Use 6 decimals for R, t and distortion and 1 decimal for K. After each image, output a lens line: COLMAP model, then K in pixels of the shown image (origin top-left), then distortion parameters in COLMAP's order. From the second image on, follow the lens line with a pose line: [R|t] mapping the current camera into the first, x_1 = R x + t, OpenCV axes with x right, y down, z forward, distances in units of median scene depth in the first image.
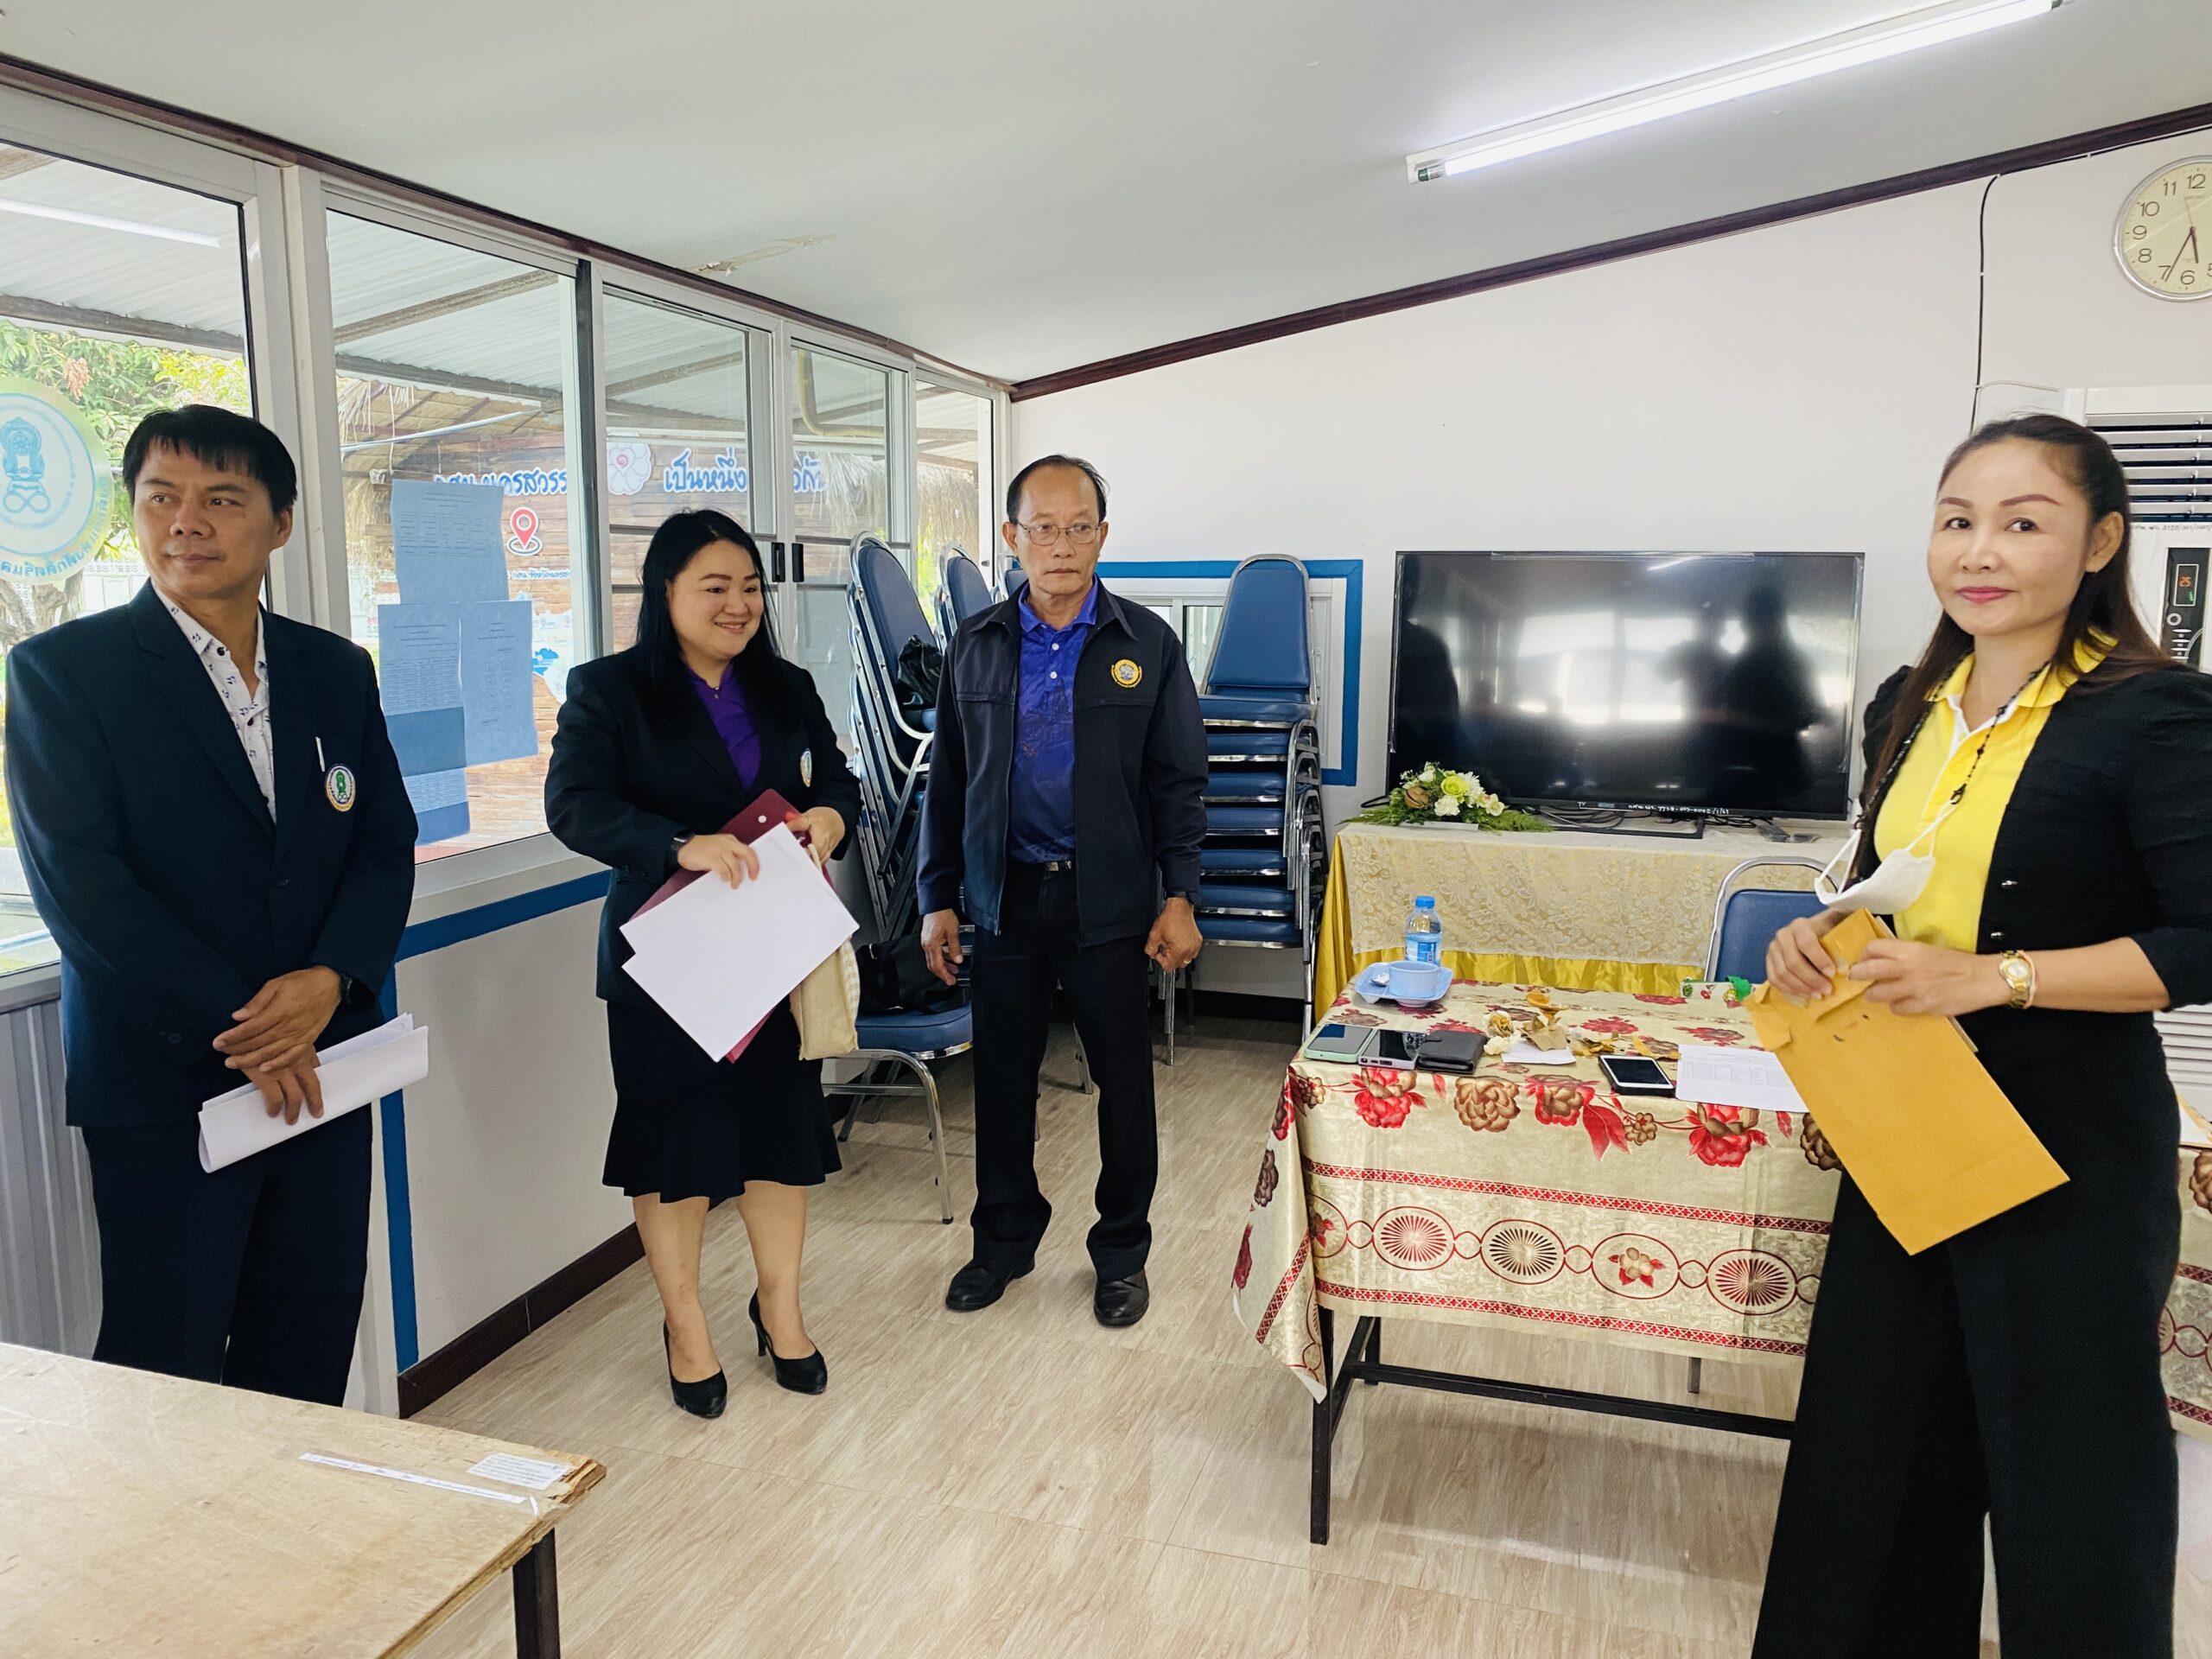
lens RADIAL K [[1711.7, 0, 1097.9], [0, 1711.7, 828.2], [0, 0, 1]] dist [-0.000984, 0.008217]
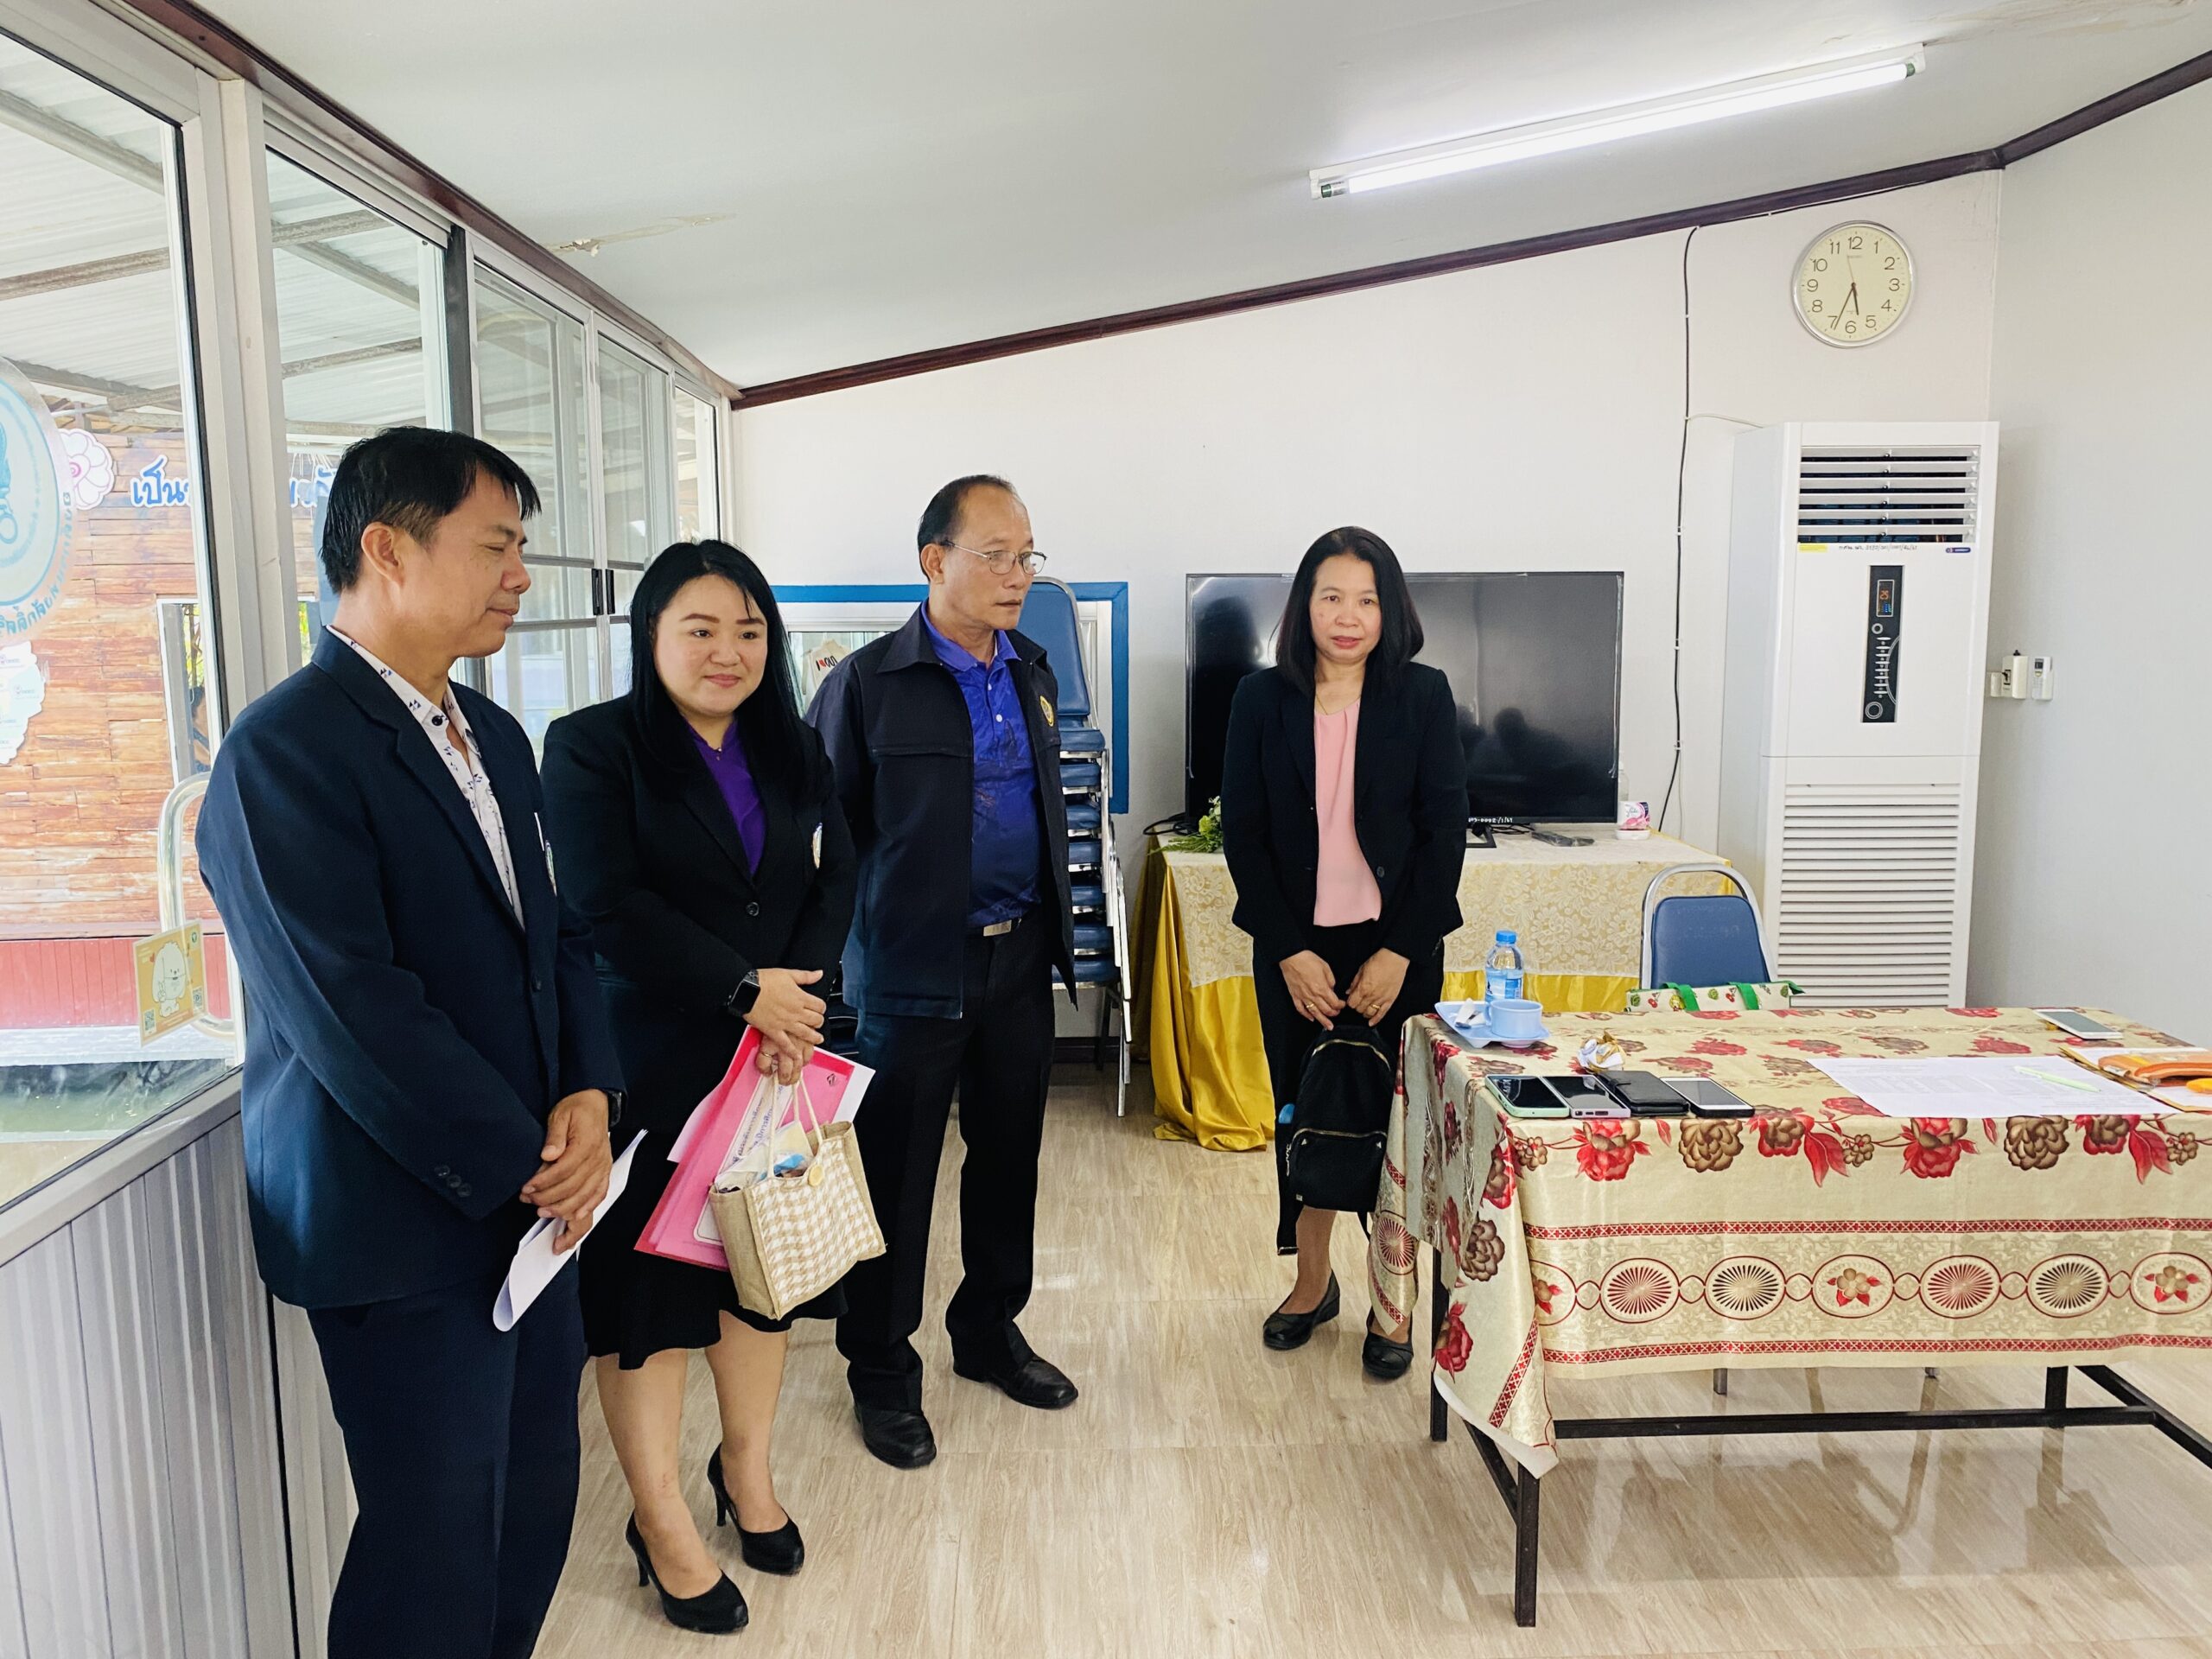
lens RADIAL K [[1711.7, 0, 1103.8], [0, 1711.7, 828.2], [0, 0, 1]] dist [-0.000984, 0.008217]
pose [[0.938812, -0.059551, 0.339243, -0.403511], [0.062333, 0.998052, 0.002702, -0.041562], [-0.338743, 0.018609, 0.940695, 0.185826]]
